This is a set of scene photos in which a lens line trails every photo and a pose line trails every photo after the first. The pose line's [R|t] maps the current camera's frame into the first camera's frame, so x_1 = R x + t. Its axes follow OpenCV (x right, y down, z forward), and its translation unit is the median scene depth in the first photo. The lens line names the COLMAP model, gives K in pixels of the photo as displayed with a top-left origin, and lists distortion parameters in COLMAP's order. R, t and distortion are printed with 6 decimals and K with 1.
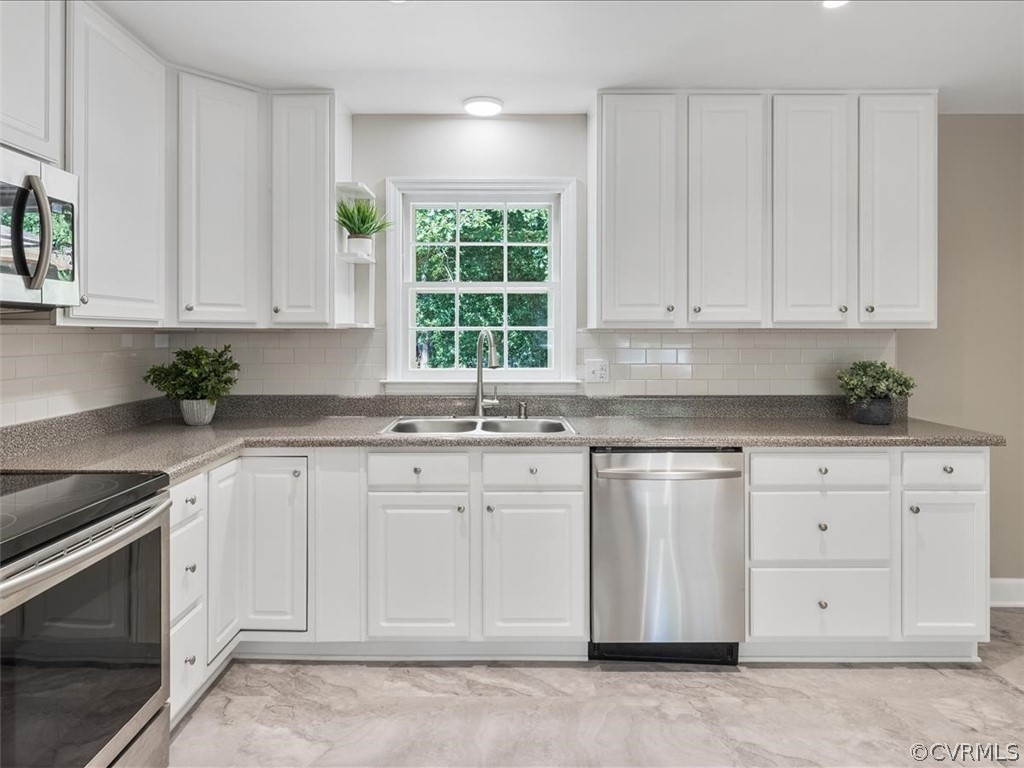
lens RADIAL K [[636.3, 0, 497.7], [0, 636.3, 337.0], [0, 0, 1]] dist [-0.001561, 0.000435]
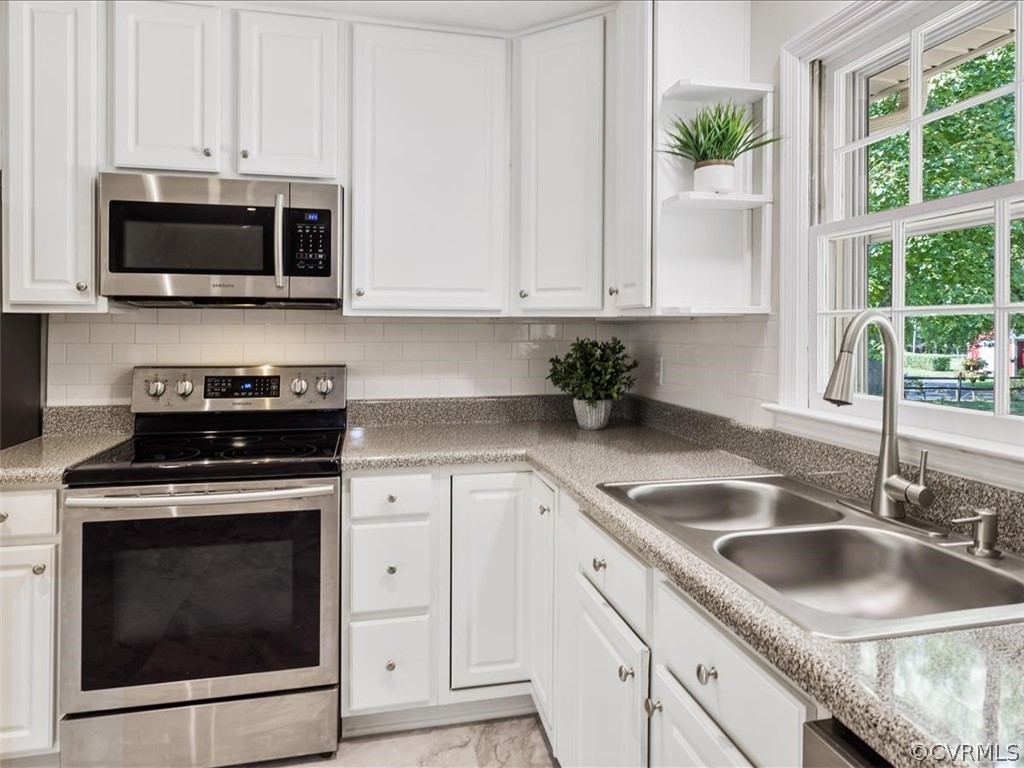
lens RADIAL K [[639.7, 0, 513.9], [0, 639.7, 325.0], [0, 0, 1]] dist [-0.003563, 0.000737]
pose [[0.231778, -0.006296, -0.972748, 0.388312], [-0.008823, 0.999924, -0.008574, 0.005401], [0.972729, 0.010570, 0.231705, 0.751453]]
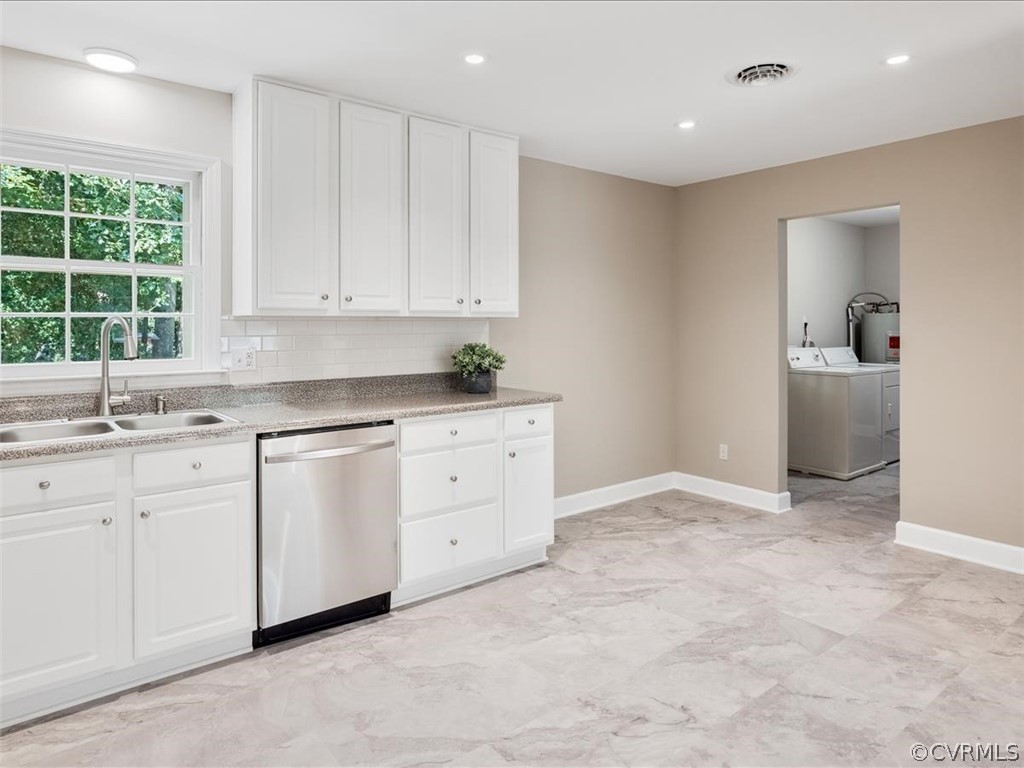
lens RADIAL K [[639.7, 0, 513.9], [0, 639.7, 325.0], [0, 0, 1]] dist [-0.003563, 0.000737]
pose [[0.778362, -0.002462, 0.627811, -0.162677], [0.003397, 0.999994, -0.000290, 0.003319], [-0.627807, 0.002358, 0.778365, -0.031590]]
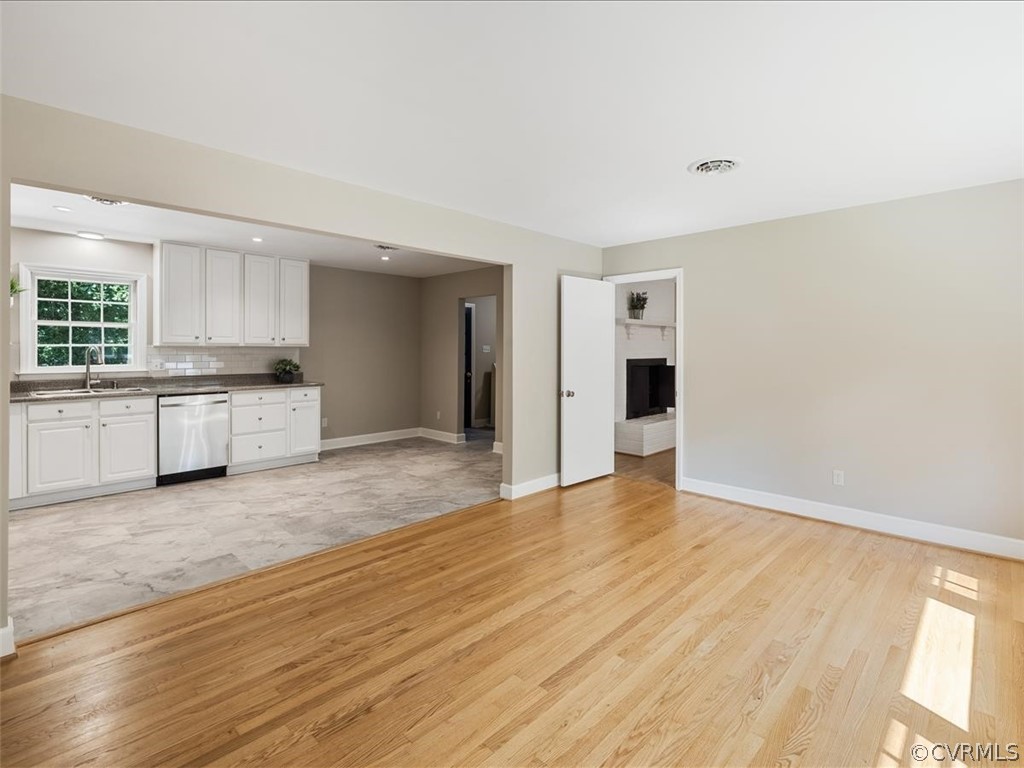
lens RADIAL K [[498.8, 0, 517.5], [0, 498.8, 351.2], [0, 0, 1]] dist [-0.001857, 0.000217]
pose [[0.688909, -0.000818, 0.724847, -0.268903], [0.000267, 1.000000, 0.000874, 0.005273], [-0.724848, -0.000409, 0.688909, -1.220456]]
